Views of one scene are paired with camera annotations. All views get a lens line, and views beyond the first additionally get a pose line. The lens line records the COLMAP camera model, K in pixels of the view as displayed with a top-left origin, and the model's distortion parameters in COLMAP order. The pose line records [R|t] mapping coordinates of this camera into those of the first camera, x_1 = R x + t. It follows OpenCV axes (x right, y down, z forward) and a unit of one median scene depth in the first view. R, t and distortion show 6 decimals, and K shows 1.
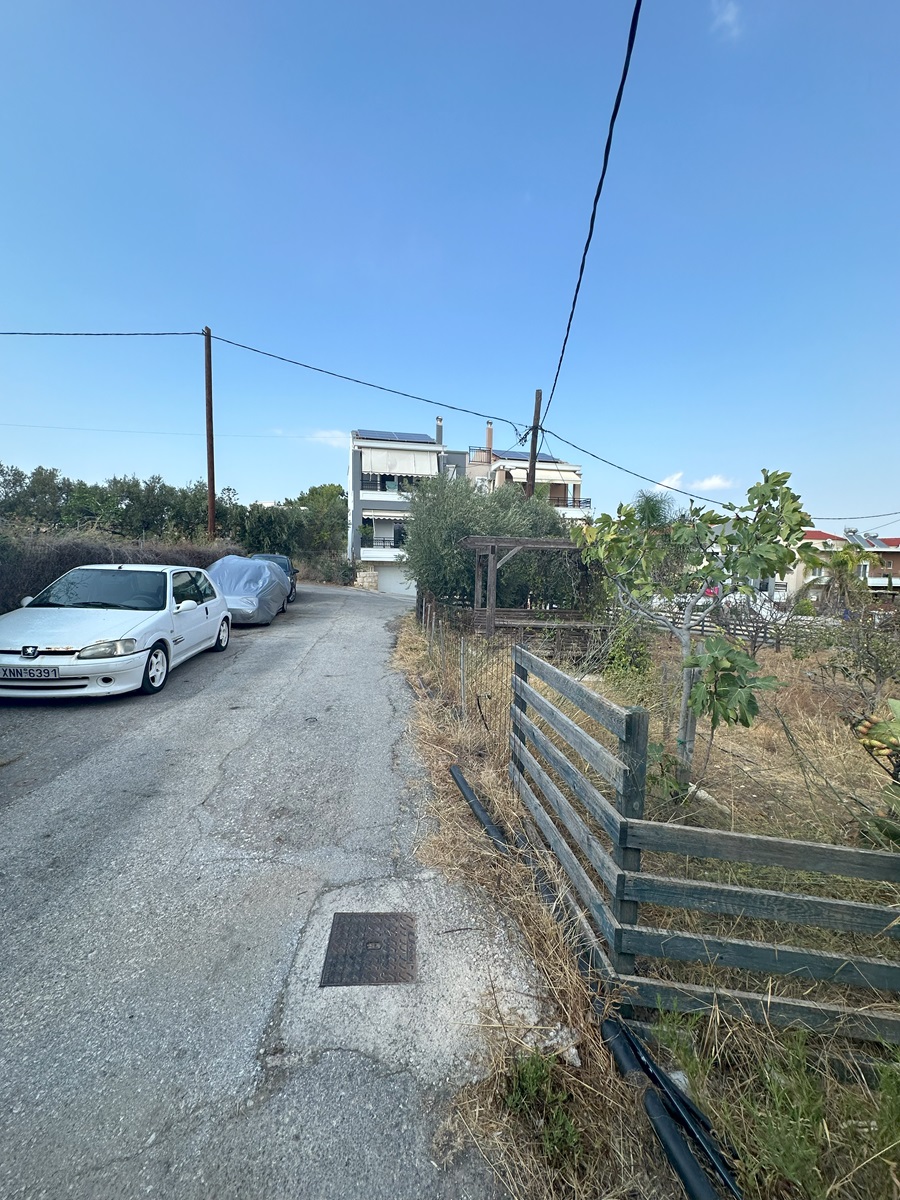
lens RADIAL K [[482.6, 0, 451.3], [0, 482.6, 599.3], [0, 0, 1]] dist [0.001691, 0.000508]
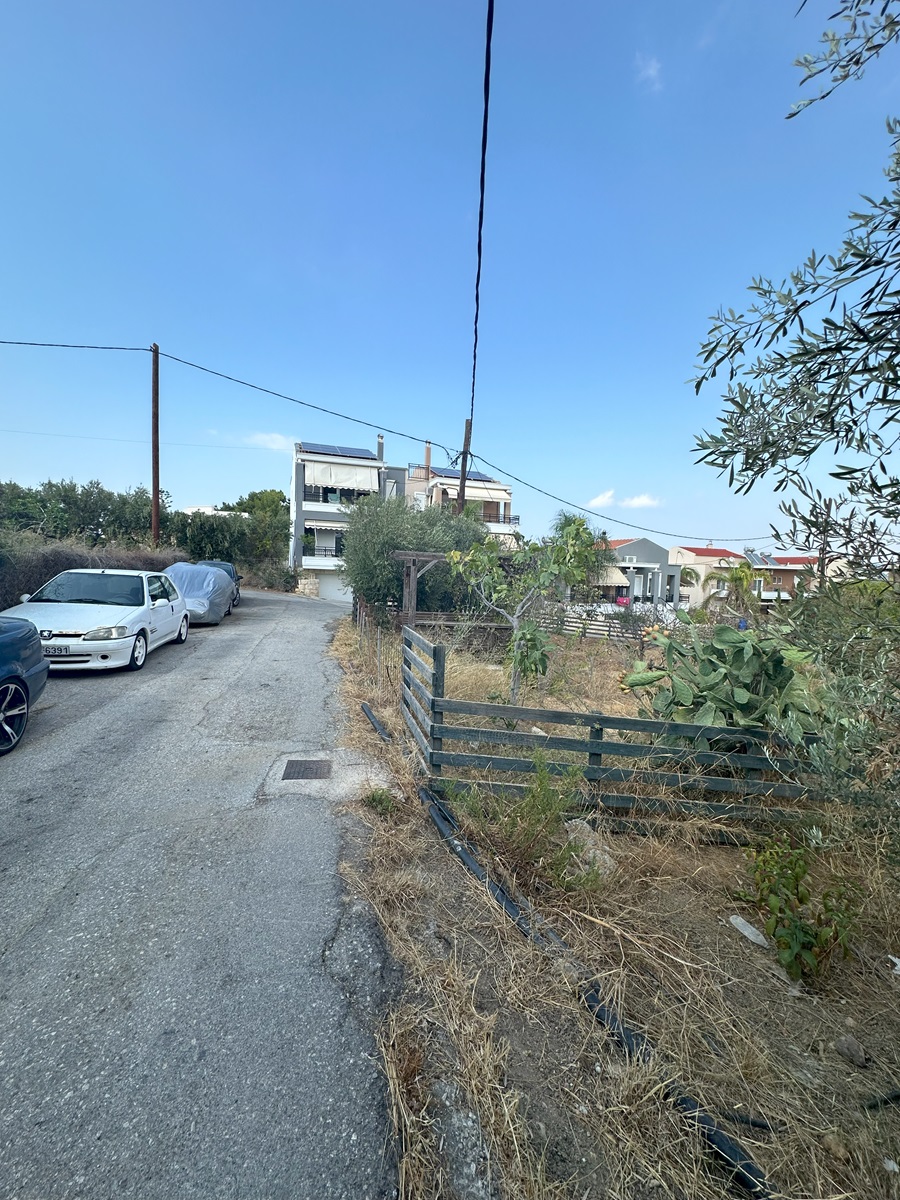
lens RADIAL K [[482.6, 0, 451.8], [0, 482.6, 598.2], [0, 0, 1]] dist [0.001691, 0.000508]
pose [[0.993115, 0.010927, 0.116632, 0.031620], [-0.008367, 0.999714, -0.022419, 0.012148], [-0.116844, 0.021289, 0.992922, -0.182928]]
